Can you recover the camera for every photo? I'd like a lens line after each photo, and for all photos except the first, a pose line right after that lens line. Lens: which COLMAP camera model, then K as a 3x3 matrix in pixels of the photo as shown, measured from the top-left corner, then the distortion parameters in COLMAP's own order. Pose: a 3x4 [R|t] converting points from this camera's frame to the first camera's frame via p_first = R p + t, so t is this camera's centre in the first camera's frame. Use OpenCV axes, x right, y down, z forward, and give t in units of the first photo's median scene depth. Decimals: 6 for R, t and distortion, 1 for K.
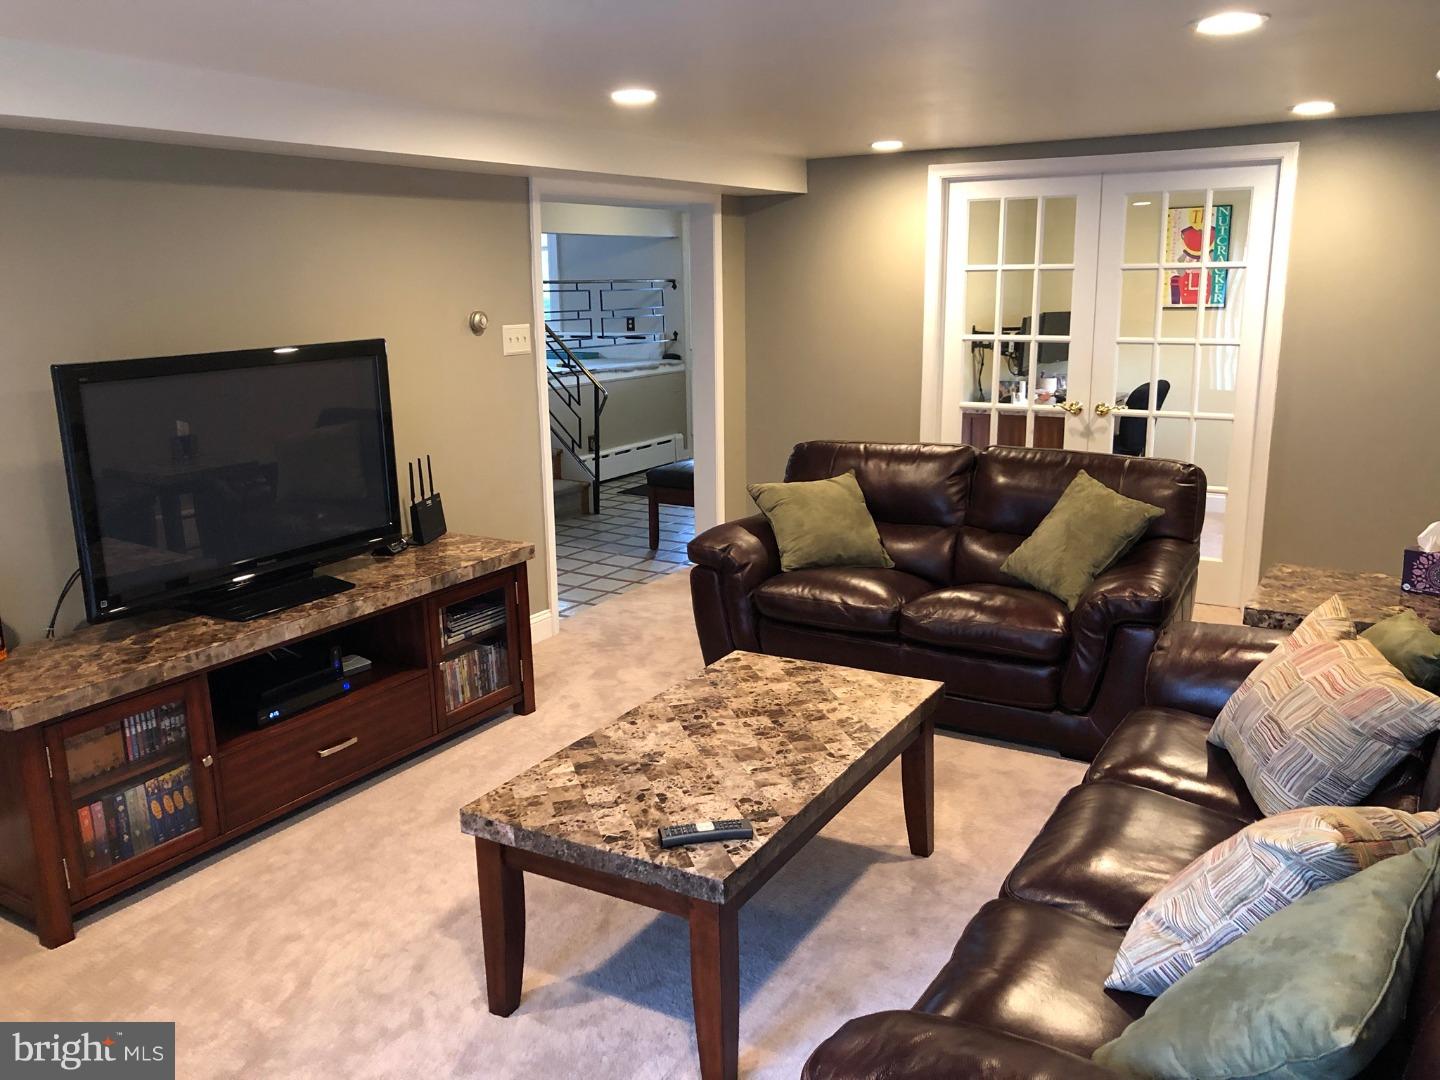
lens RADIAL K [[1182.0, 0, 754.9], [0, 1182.0, 548.4], [0, 0, 1]] dist [0.065823, -0.073122]
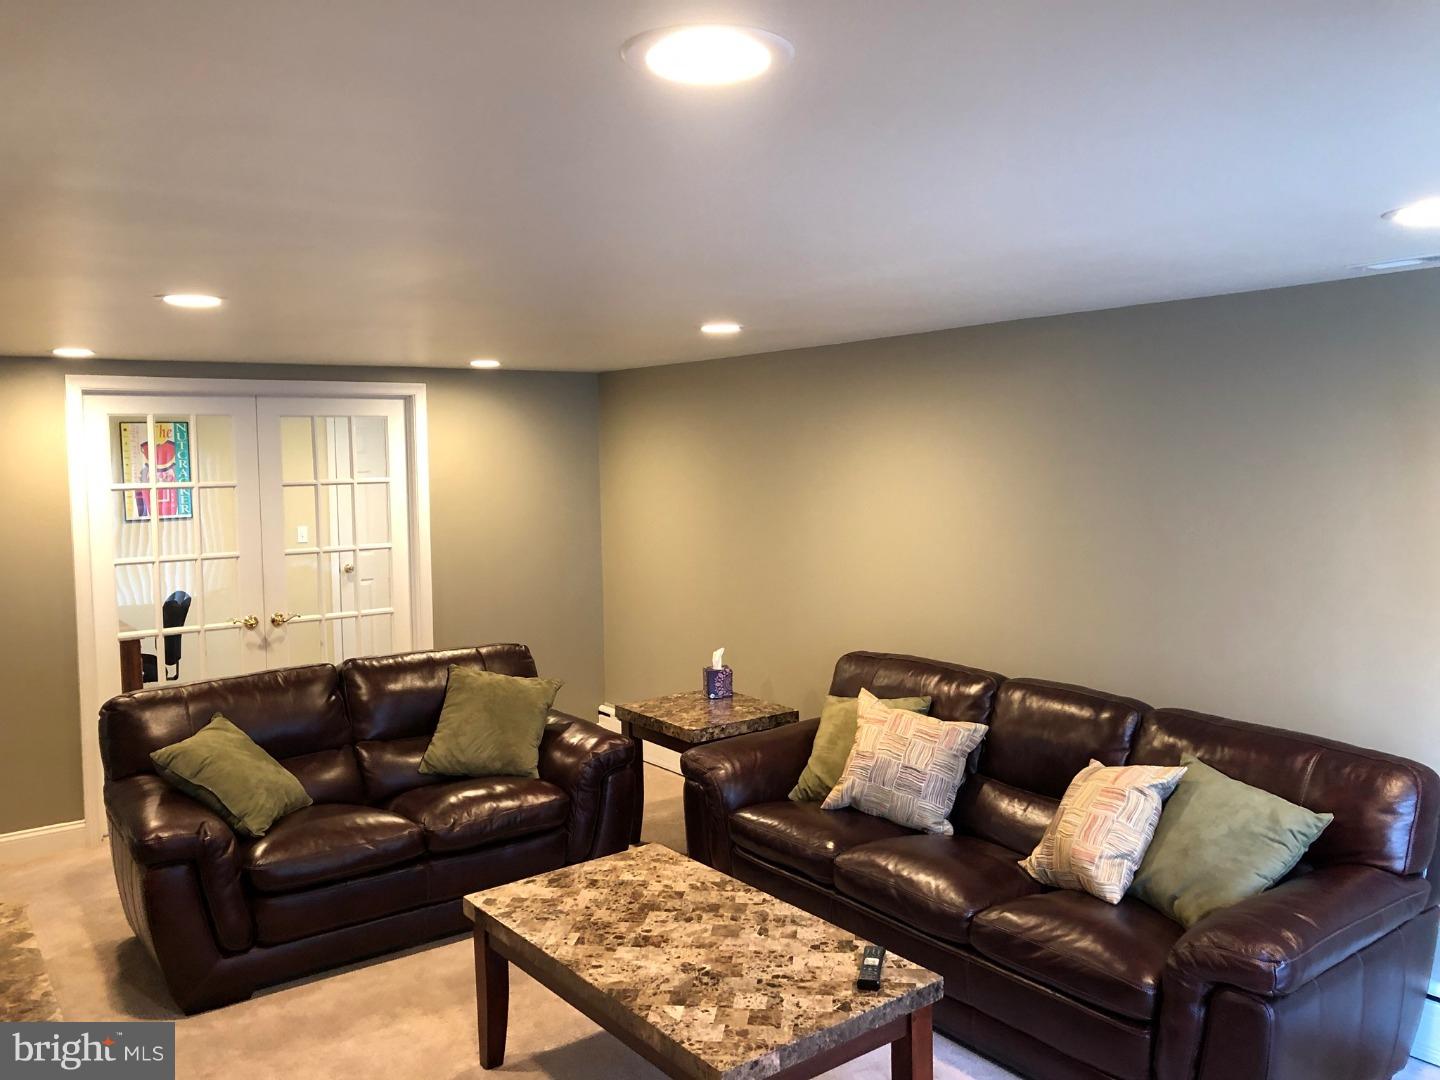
lens RADIAL K [[1182.0, 0, 718.6], [0, 1182.0, 534.4], [0, 0, 1]] dist [0.065823, -0.073122]
pose [[0.391238, -0.065984, 0.917921, -0.939322], [0.221321, 0.974899, -0.024252, -0.151463], [-0.893281, 0.212644, 0.396021, 0.457017]]
